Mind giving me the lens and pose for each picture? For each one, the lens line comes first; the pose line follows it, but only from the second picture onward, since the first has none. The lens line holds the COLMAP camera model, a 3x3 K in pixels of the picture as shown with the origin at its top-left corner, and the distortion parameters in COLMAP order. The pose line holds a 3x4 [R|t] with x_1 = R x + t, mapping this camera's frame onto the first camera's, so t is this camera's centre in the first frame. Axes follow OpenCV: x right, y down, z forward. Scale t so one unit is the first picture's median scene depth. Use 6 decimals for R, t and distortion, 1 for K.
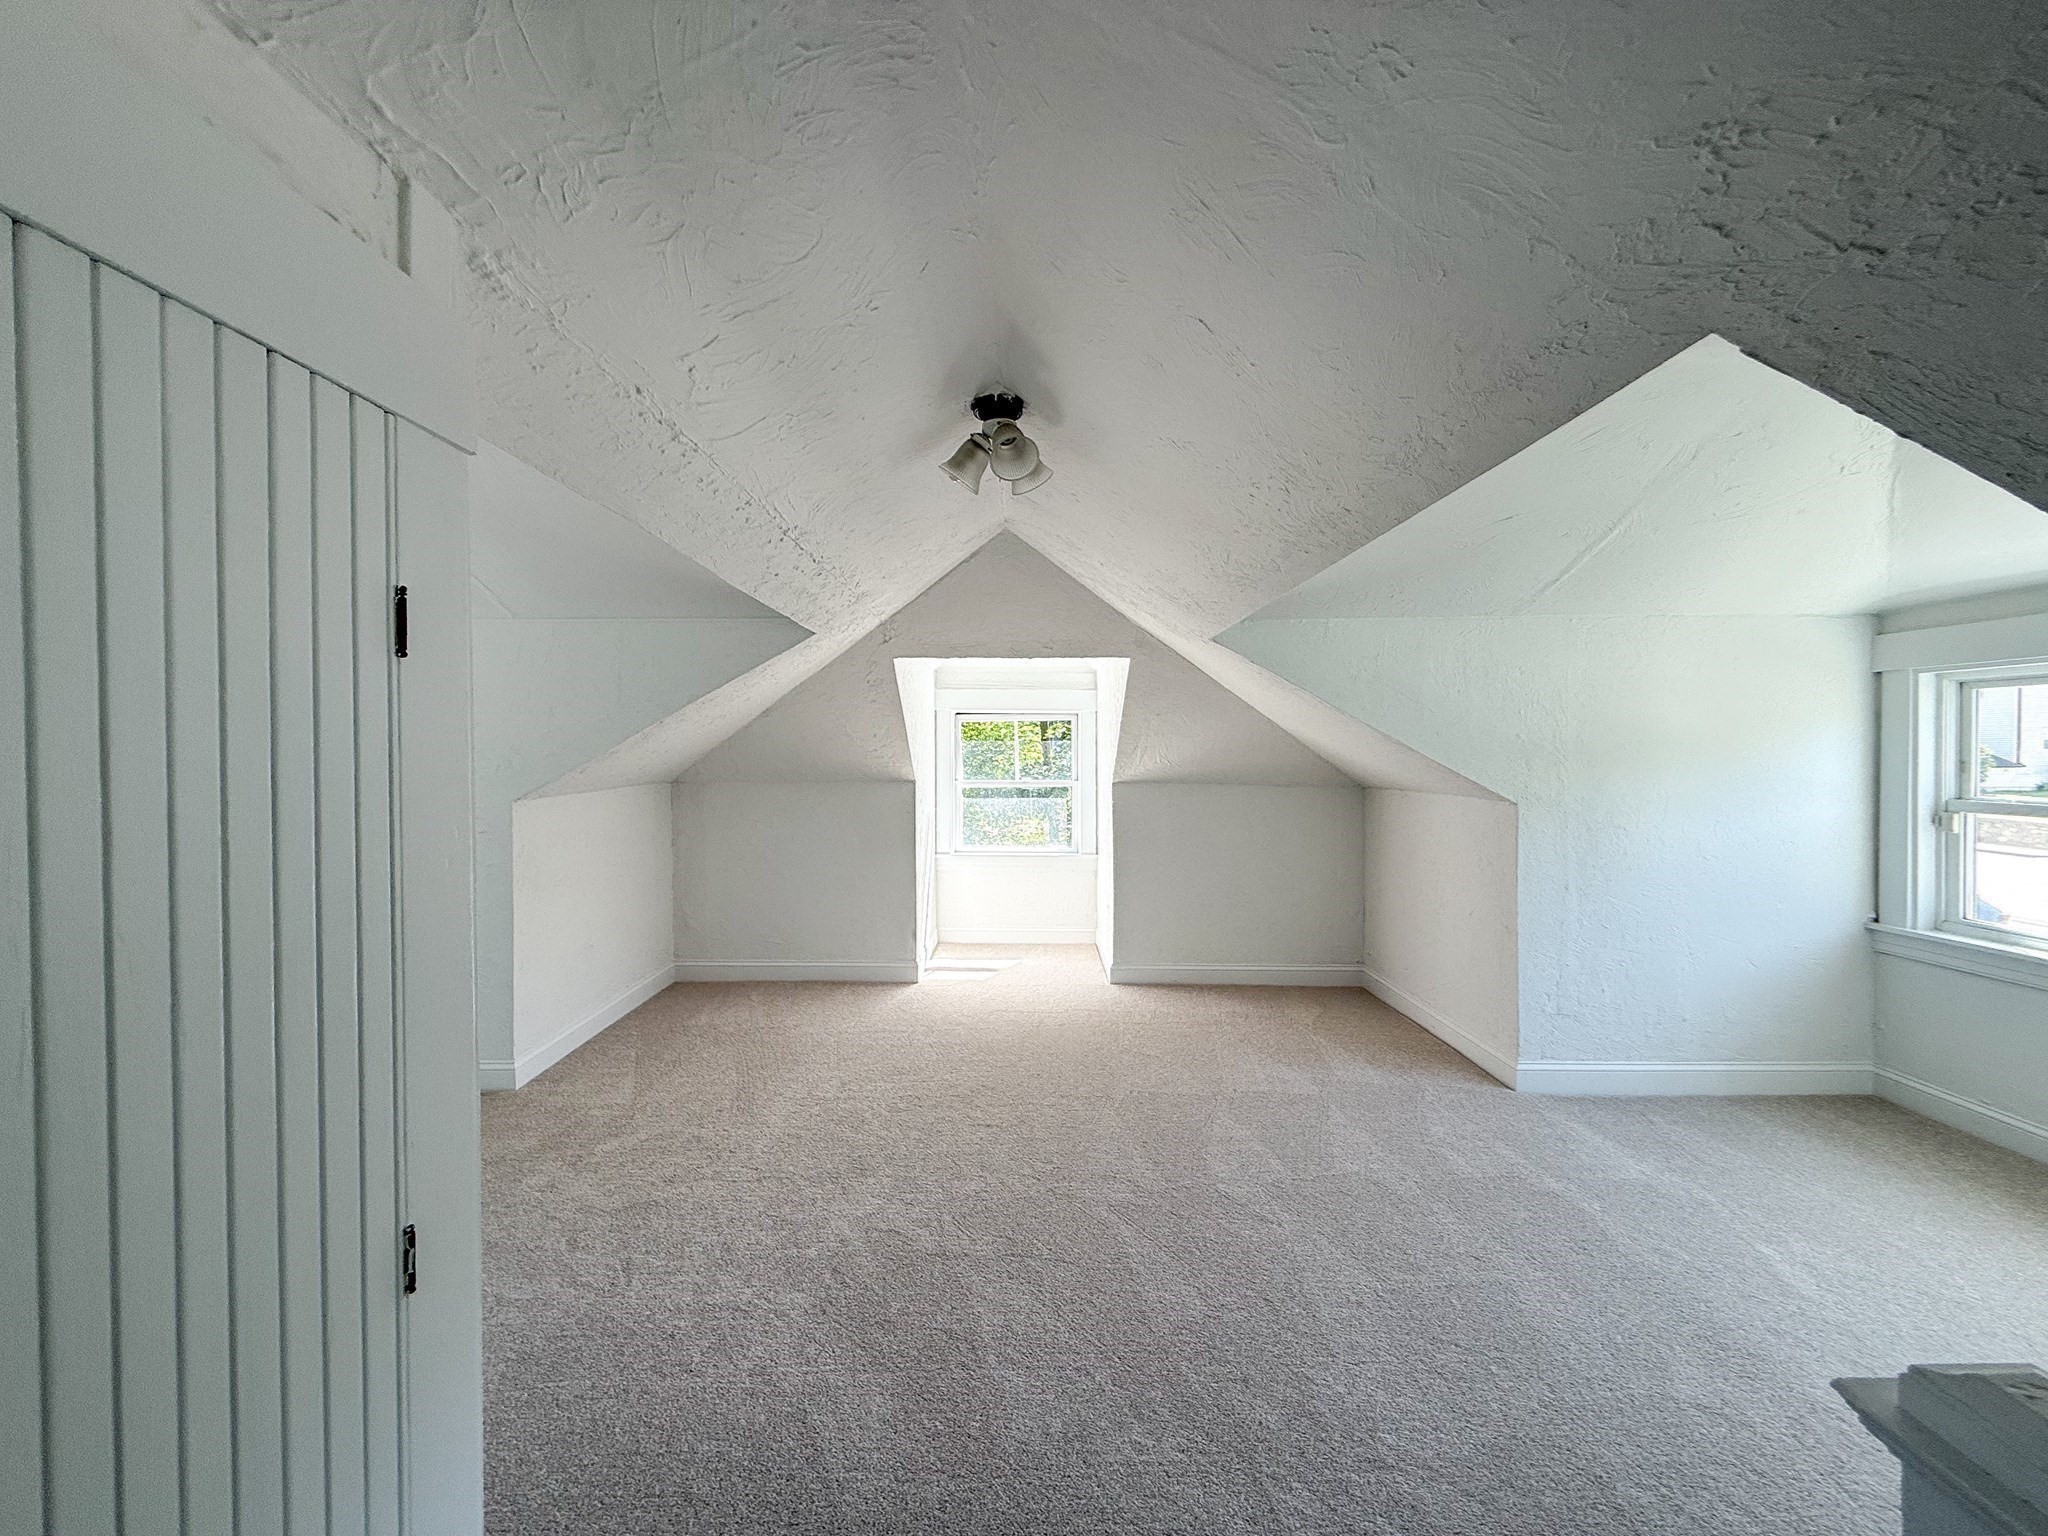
lens RADIAL K [[840.8, 0, 1021.0], [0, 840.8, 768.0], [0, 0, 1]] dist [-0.001115, 0.000247]
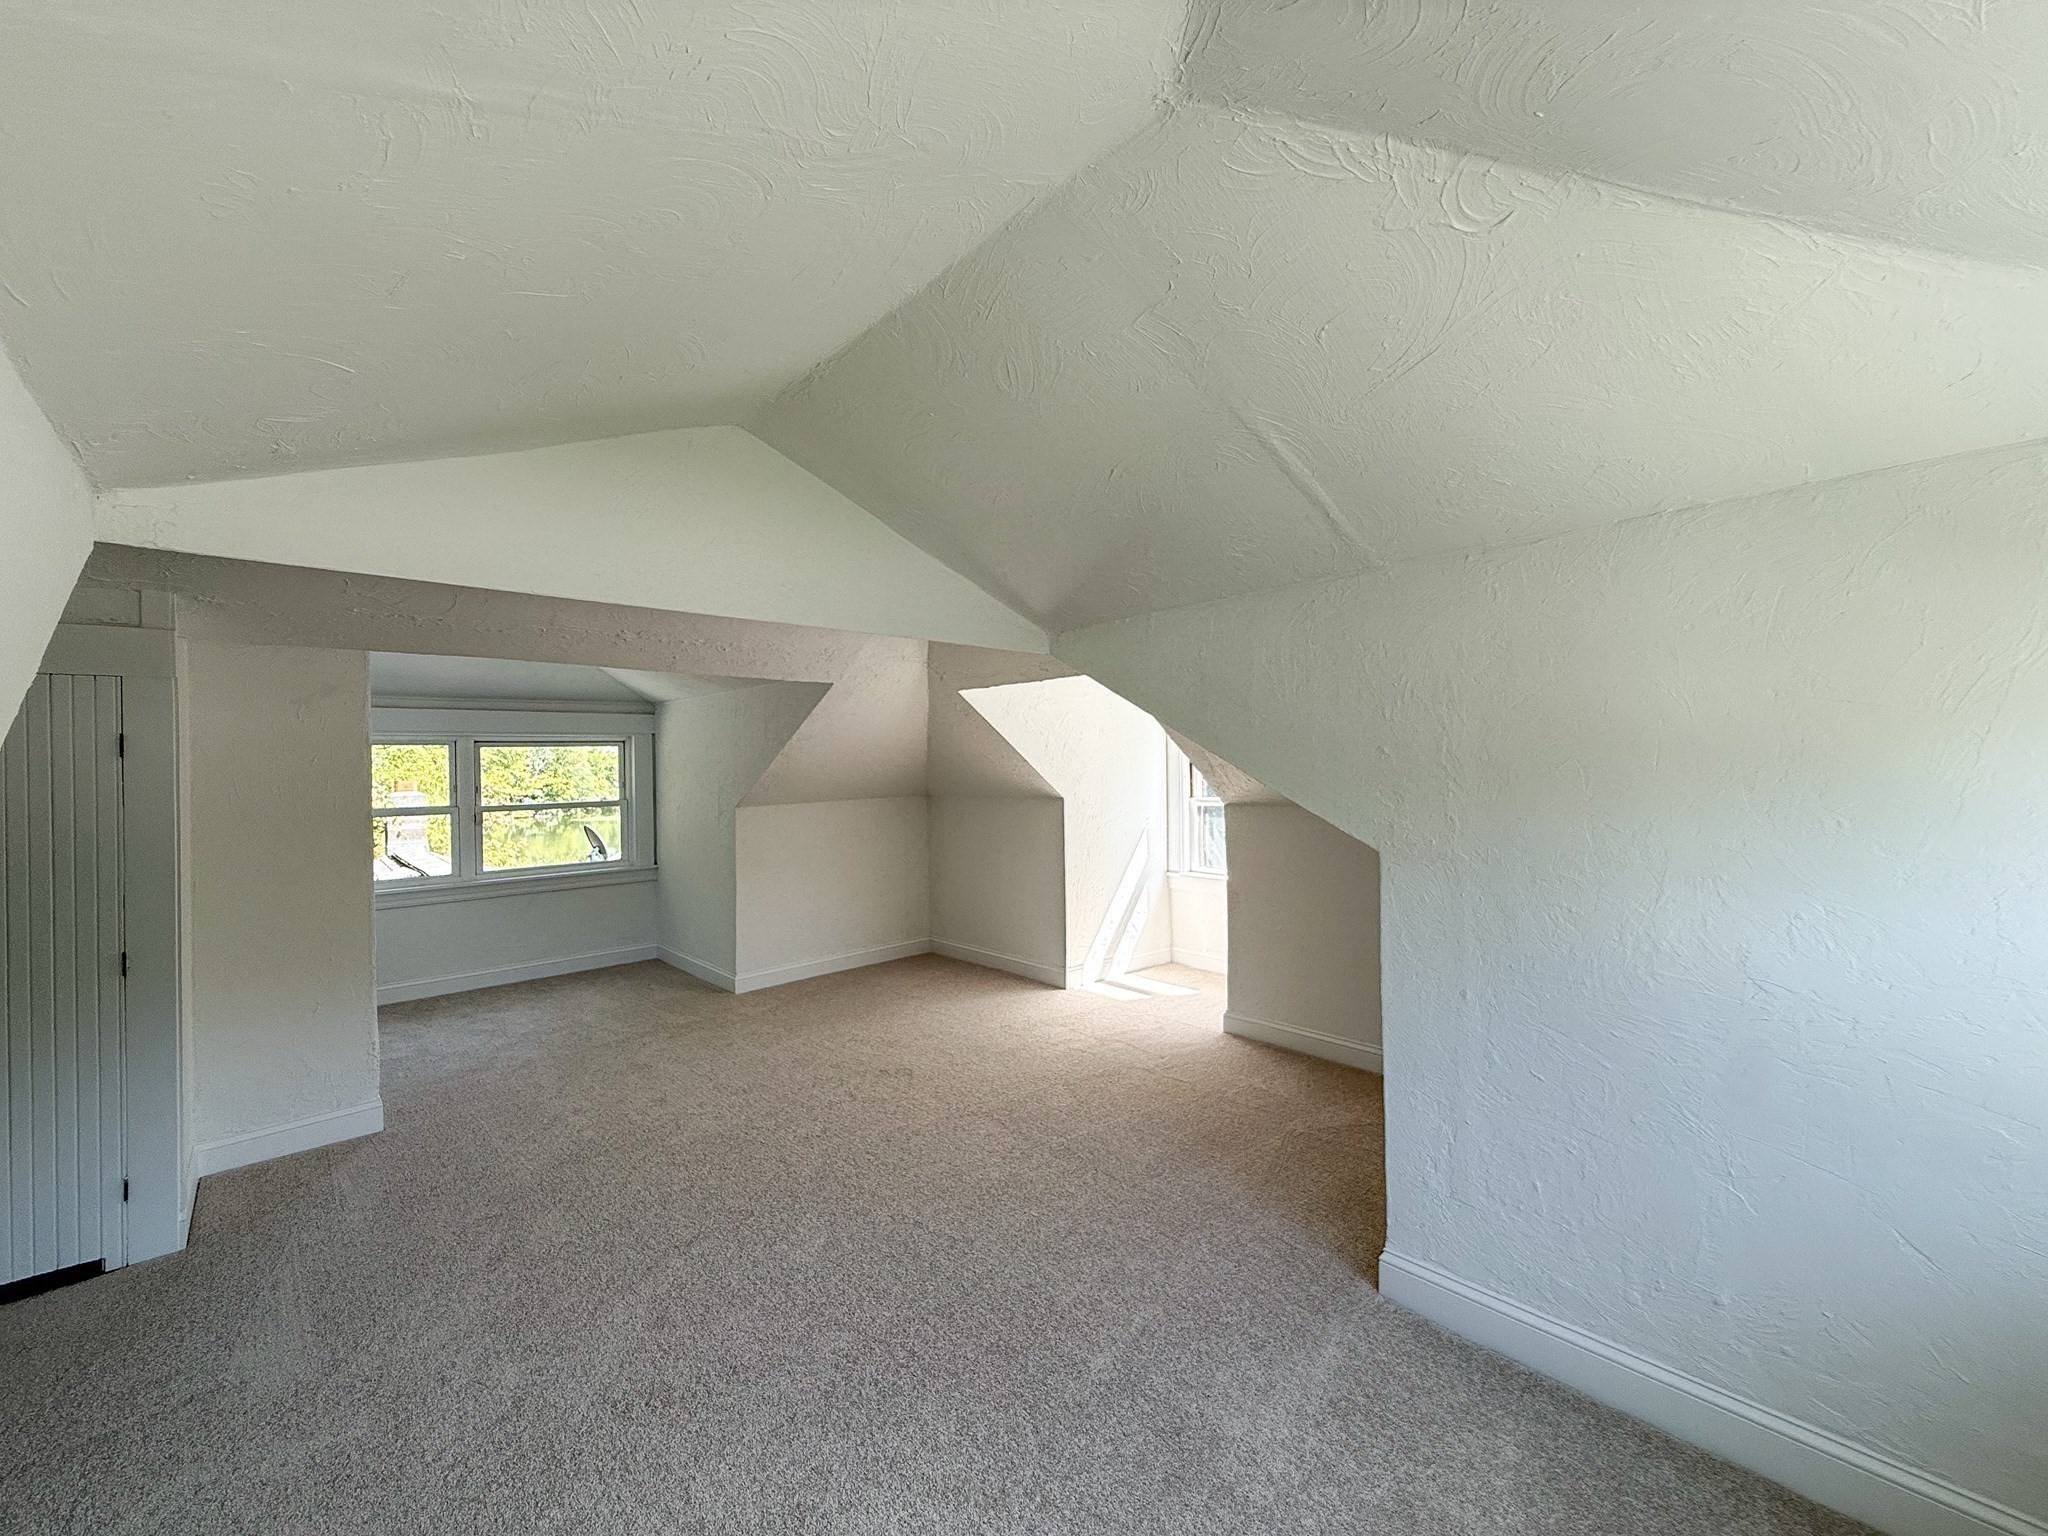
lens RADIAL K [[840.8, 0, 1025.3], [0, 840.8, 768.5], [0, 0, 1]] dist [-0.001115, 0.000247]
pose [[0.670951, -0.006419, -0.741474, 0.775542], [-0.002421, 0.999938, -0.010847, -0.015100], [0.741498, 0.009073, 0.670894, 0.300433]]
